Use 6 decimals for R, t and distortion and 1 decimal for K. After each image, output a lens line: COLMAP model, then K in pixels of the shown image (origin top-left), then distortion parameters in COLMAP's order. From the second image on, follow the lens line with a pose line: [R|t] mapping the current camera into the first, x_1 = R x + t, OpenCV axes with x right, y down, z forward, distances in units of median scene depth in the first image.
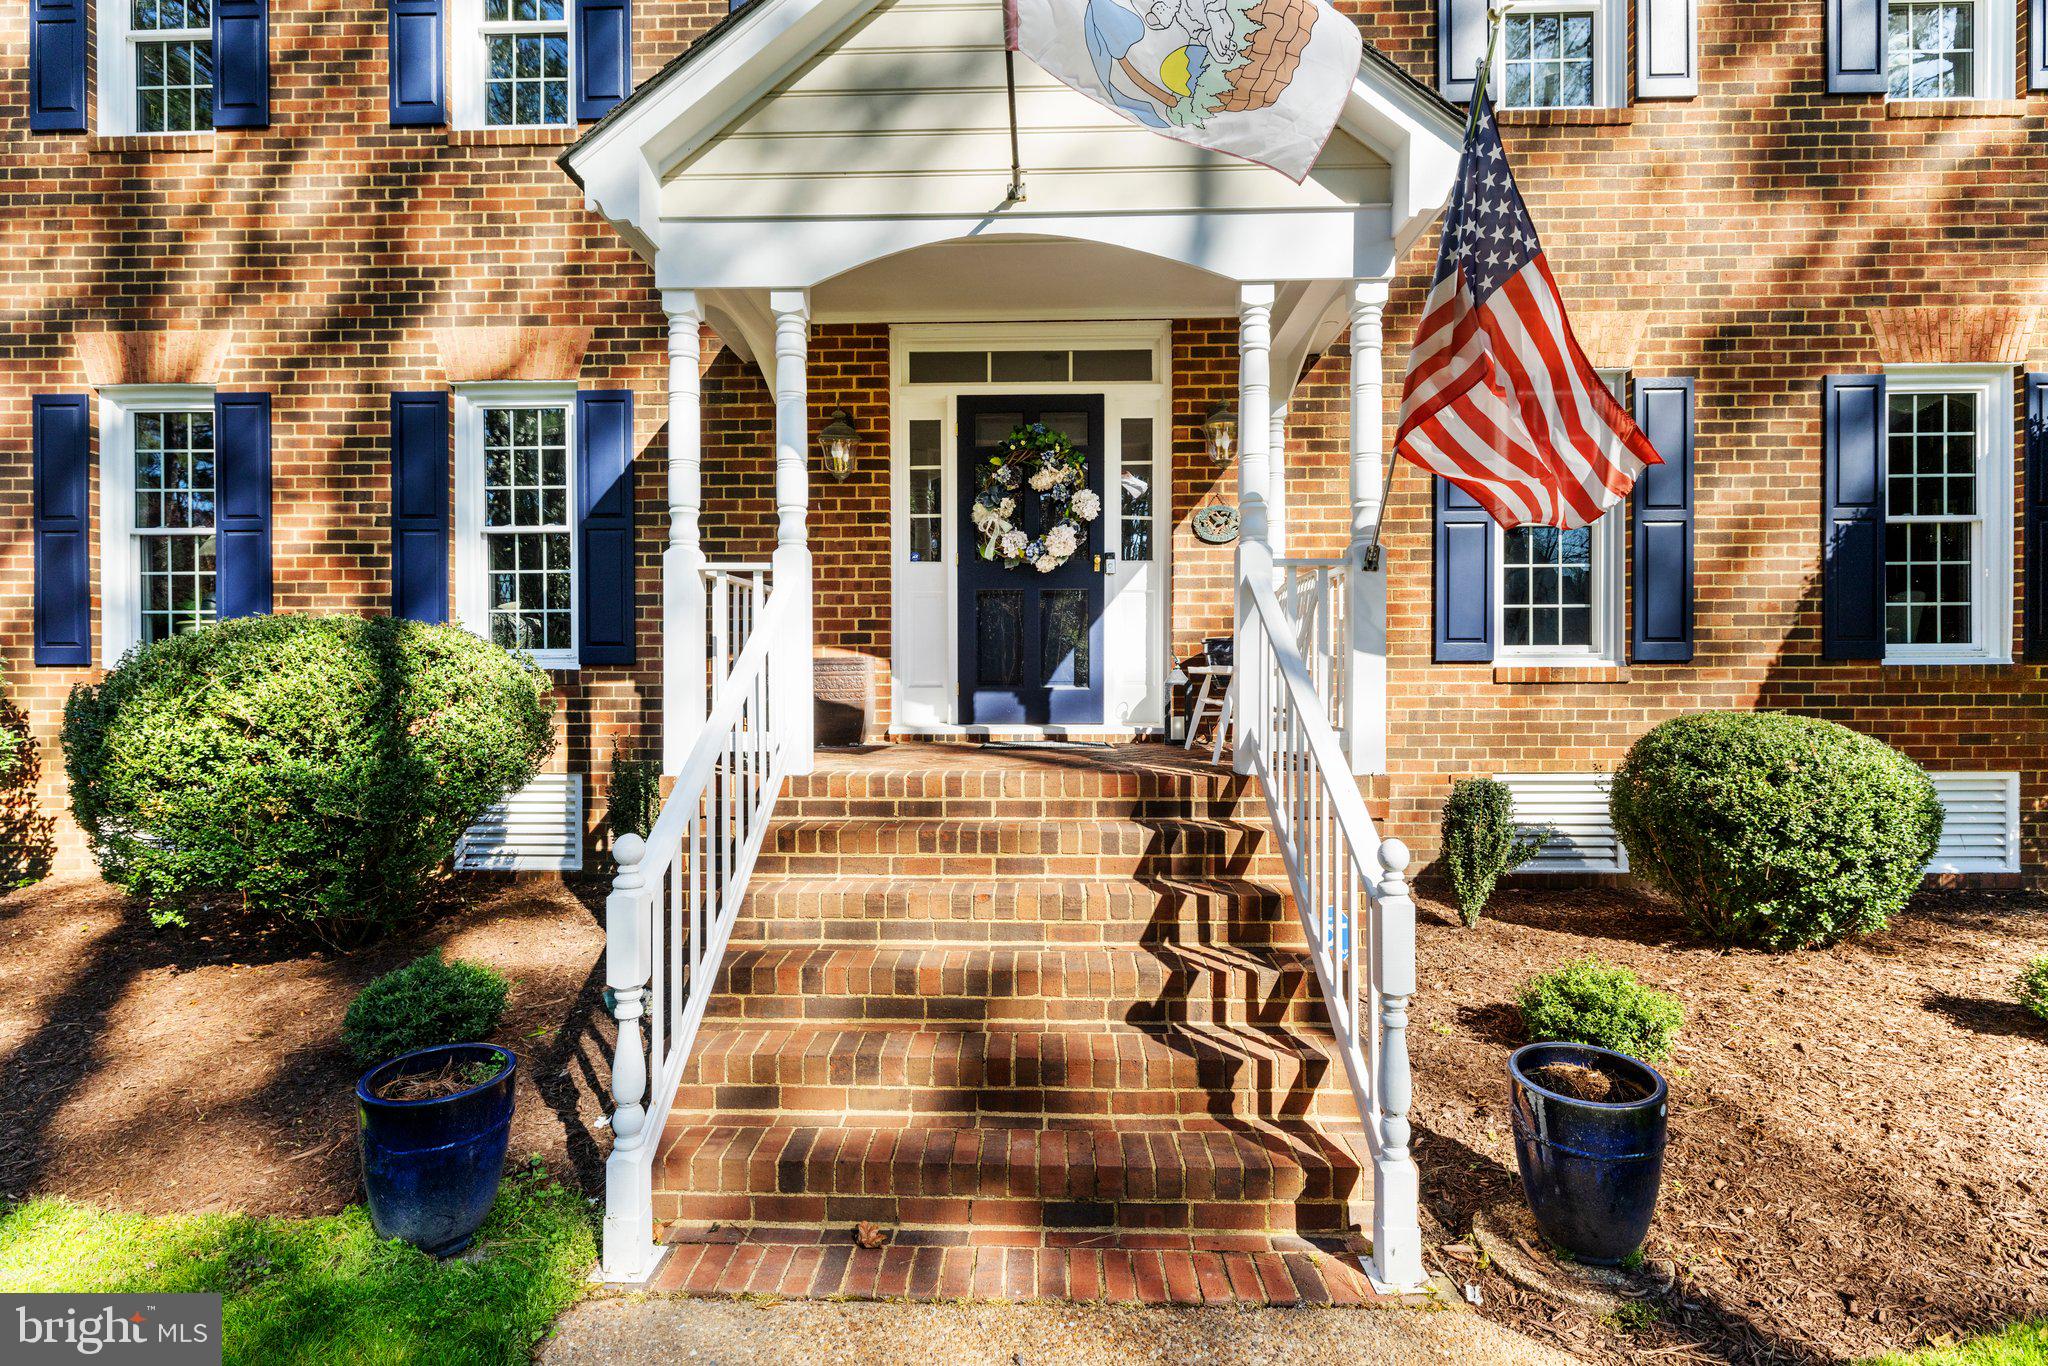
lens RADIAL K [[988.7, 0, 1024.0], [0, 988.7, 683.0], [0, 0, 1]] dist [-0.000358, -0.000449]
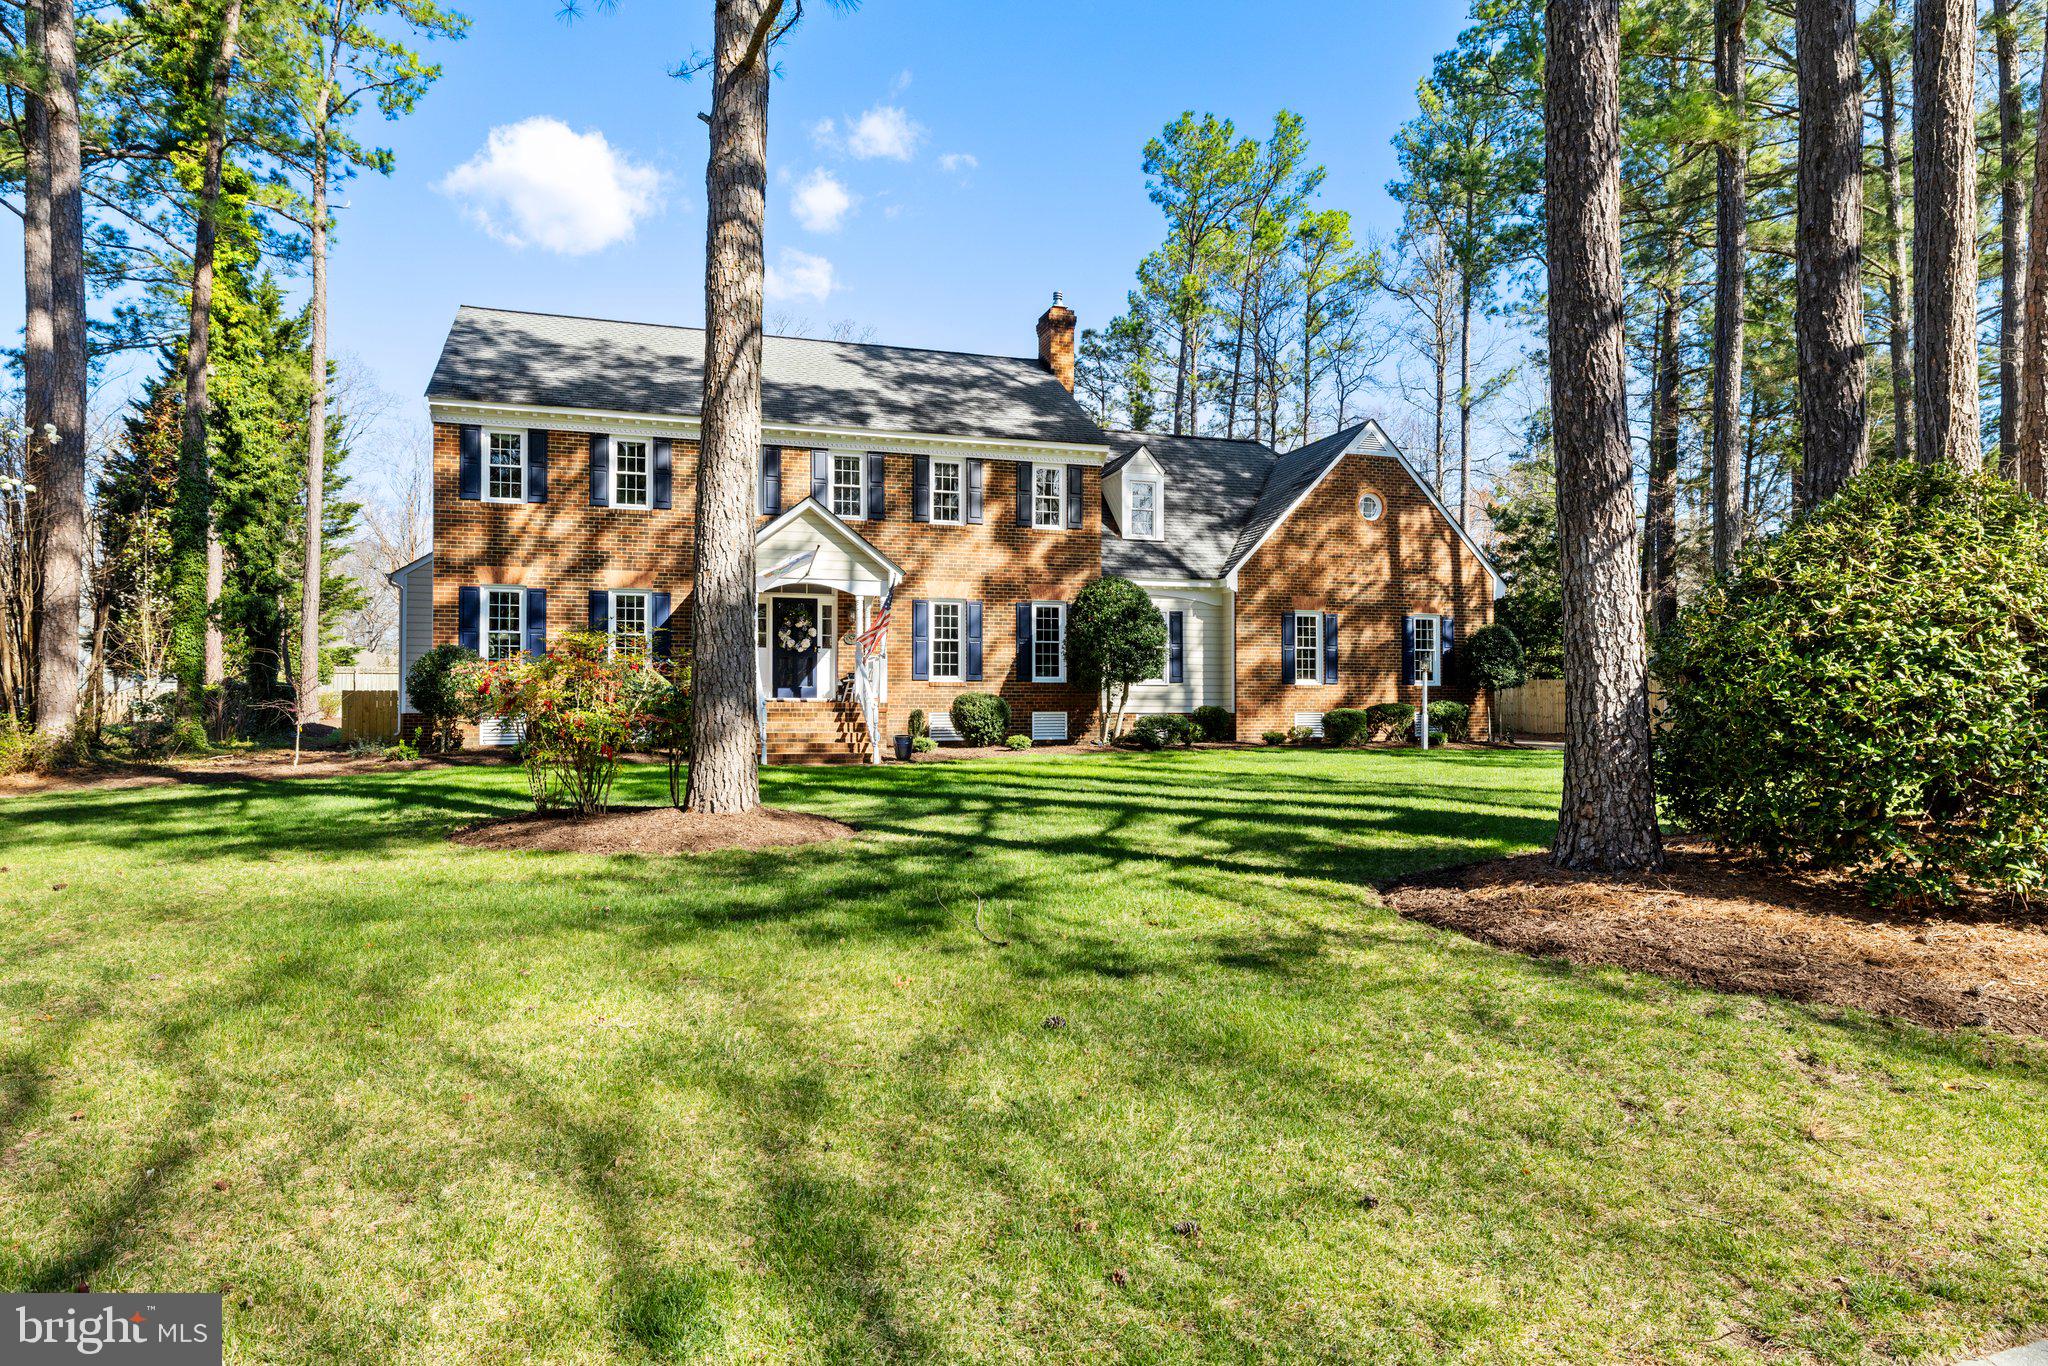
lens RADIAL K [[1229.8, 0, 1024.0], [0, 1229.8, 683.0], [0, 0, 1]] dist [0.002427, 0.000164]
pose [[0.944192, 0.010534, 0.329228, -0.628319], [0.000179, 0.999472, -0.032492, 0.127300], [-0.329397, 0.030737, 0.943691, -3.154889]]
